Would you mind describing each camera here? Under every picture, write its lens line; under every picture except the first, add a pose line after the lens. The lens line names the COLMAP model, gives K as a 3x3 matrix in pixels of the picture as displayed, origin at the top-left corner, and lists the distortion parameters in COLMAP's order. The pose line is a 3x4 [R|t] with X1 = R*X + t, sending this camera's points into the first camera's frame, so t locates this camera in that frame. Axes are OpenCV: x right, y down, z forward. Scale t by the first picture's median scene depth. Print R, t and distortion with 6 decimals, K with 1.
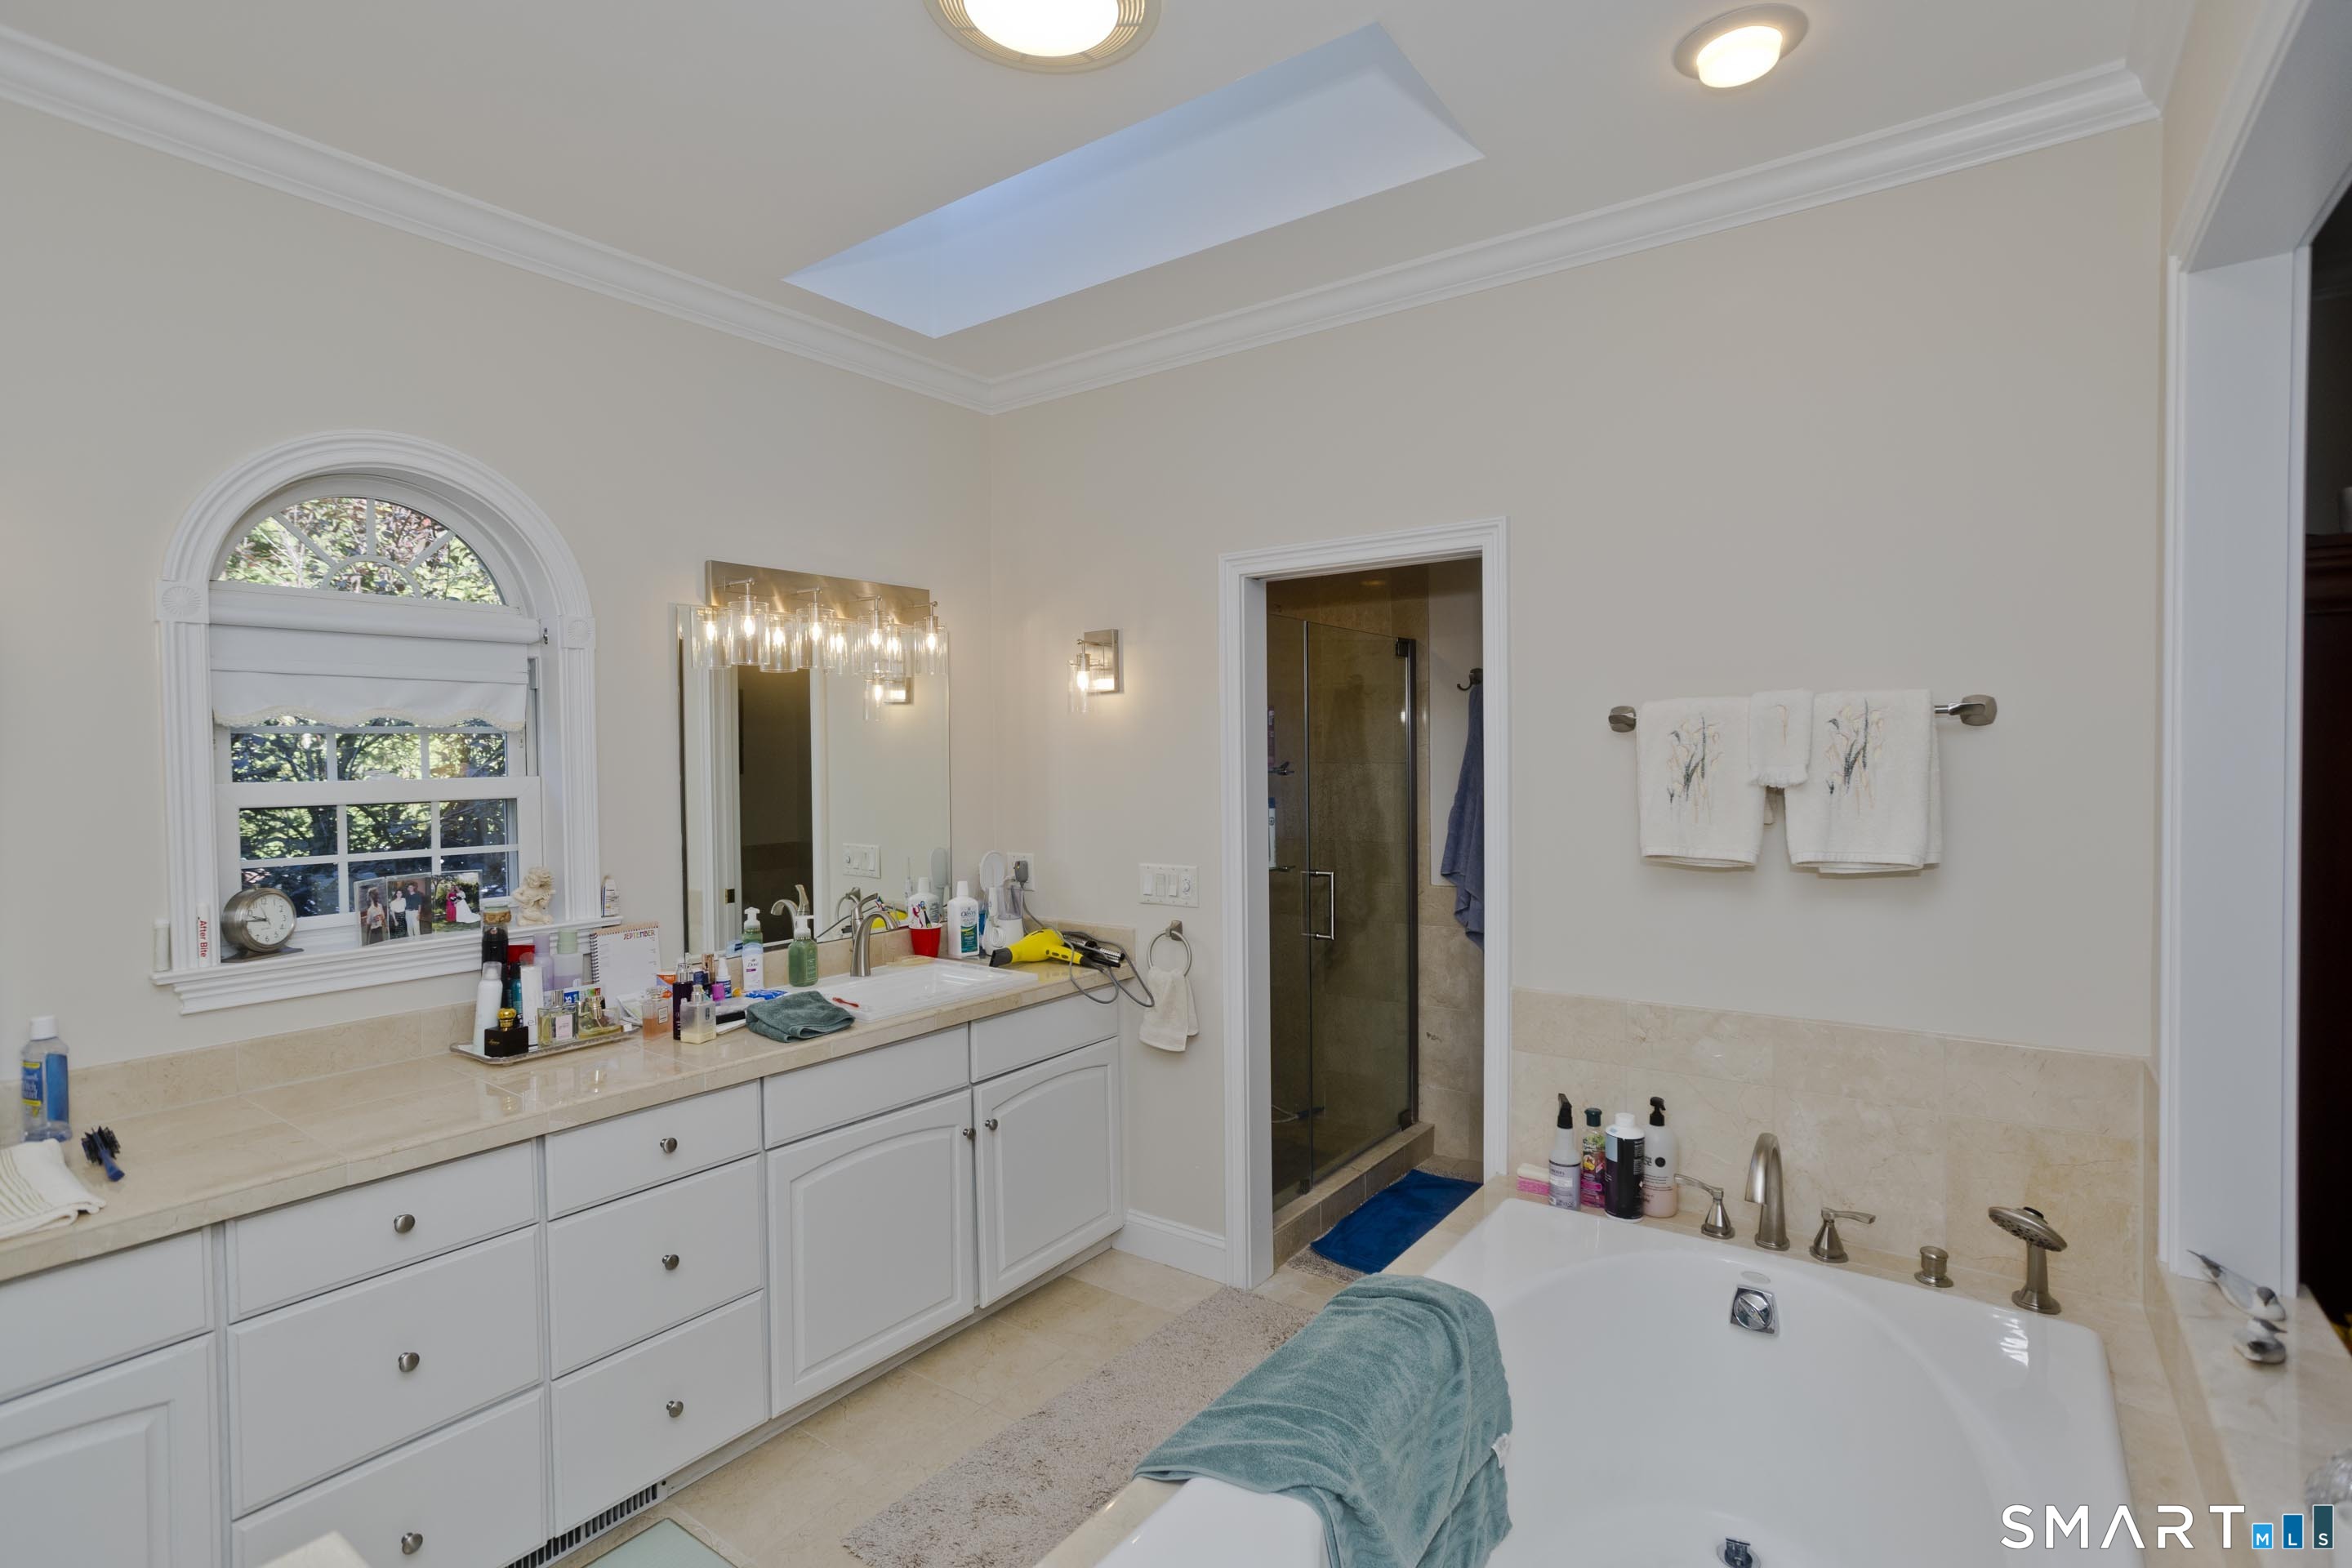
lens RADIAL K [[1127.6, 0, 1161.1], [0, 1127.6, 779.2], [0, 0, 1]] dist [-0.028060, 0.008309]
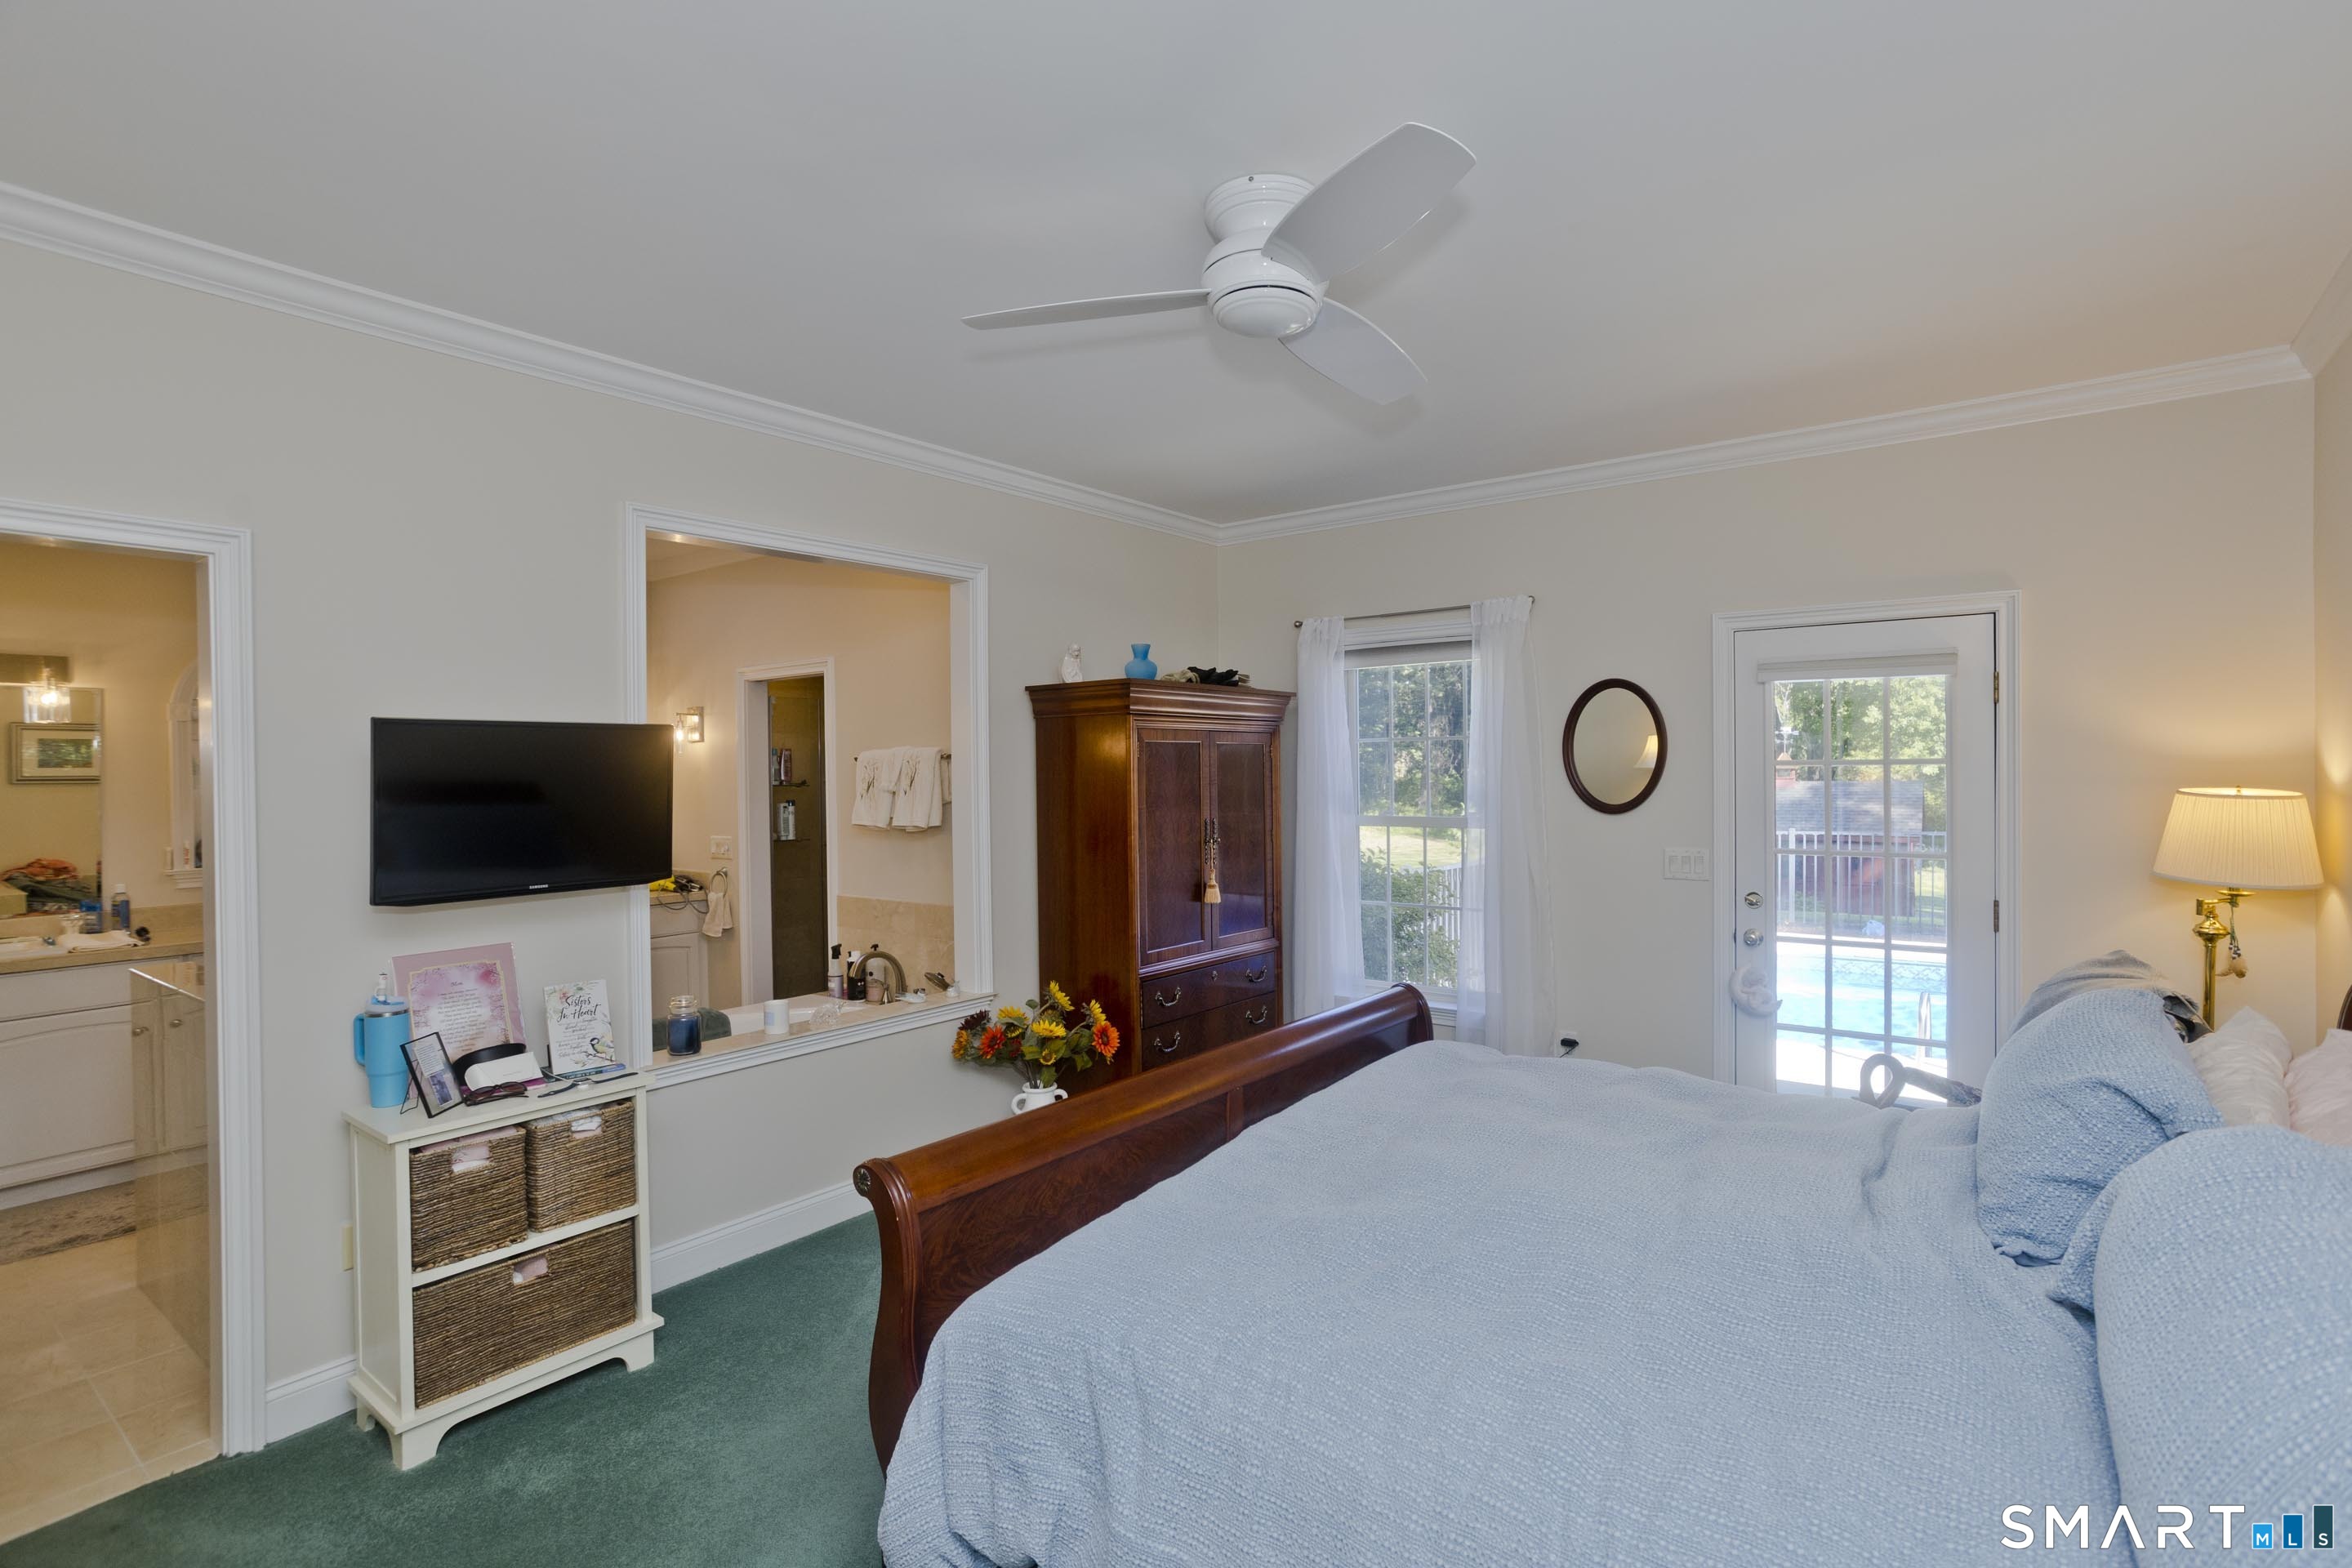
lens RADIAL K [[1127.6, 0, 1190.2], [0, 1127.6, 782.4], [0, 0, 1]] dist [-0.028060, 0.008309]
pose [[0.999781, -0.003487, -0.020645, 1.066839], [0.003336, 0.999968, -0.007322, 0.005966], [0.020670, 0.007251, 0.999760, -1.062553]]
